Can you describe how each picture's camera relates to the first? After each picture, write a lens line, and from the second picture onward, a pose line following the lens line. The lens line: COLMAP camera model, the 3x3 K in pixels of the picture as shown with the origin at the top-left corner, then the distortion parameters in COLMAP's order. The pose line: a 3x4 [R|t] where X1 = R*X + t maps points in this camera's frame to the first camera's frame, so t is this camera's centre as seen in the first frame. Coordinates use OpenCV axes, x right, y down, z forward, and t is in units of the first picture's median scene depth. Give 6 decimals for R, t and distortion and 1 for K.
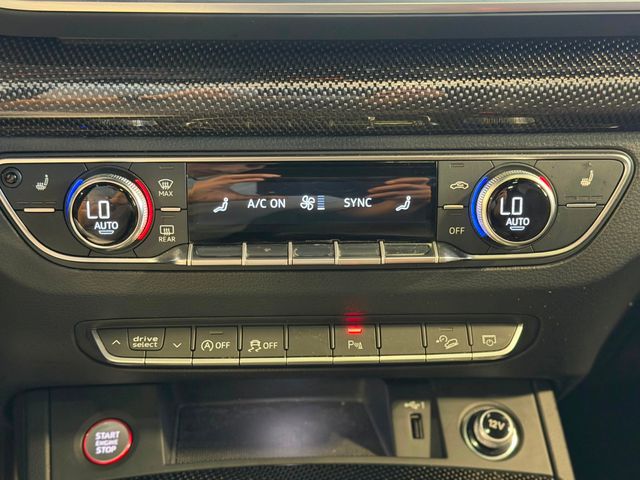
lens RADIAL K [[889.2, 0, 321.1], [0, 889.2, 240.1], [0, 0, 1]] dist [0.008799, 0.000000]
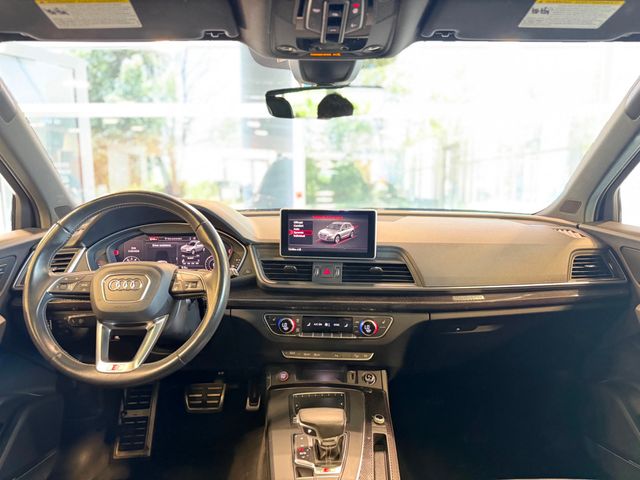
lens RADIAL K [[457.1, 0, 319.4], [0, 457.1, 239.1], [0, 0, 1]] dist [-0.004033, -0.008018]
pose [[0.988327, 0.010458, -0.151990, 0.312601], [-0.037438, 0.983721, -0.175759, -0.059511], [0.147678, 0.179397, 0.972629, -1.473443]]
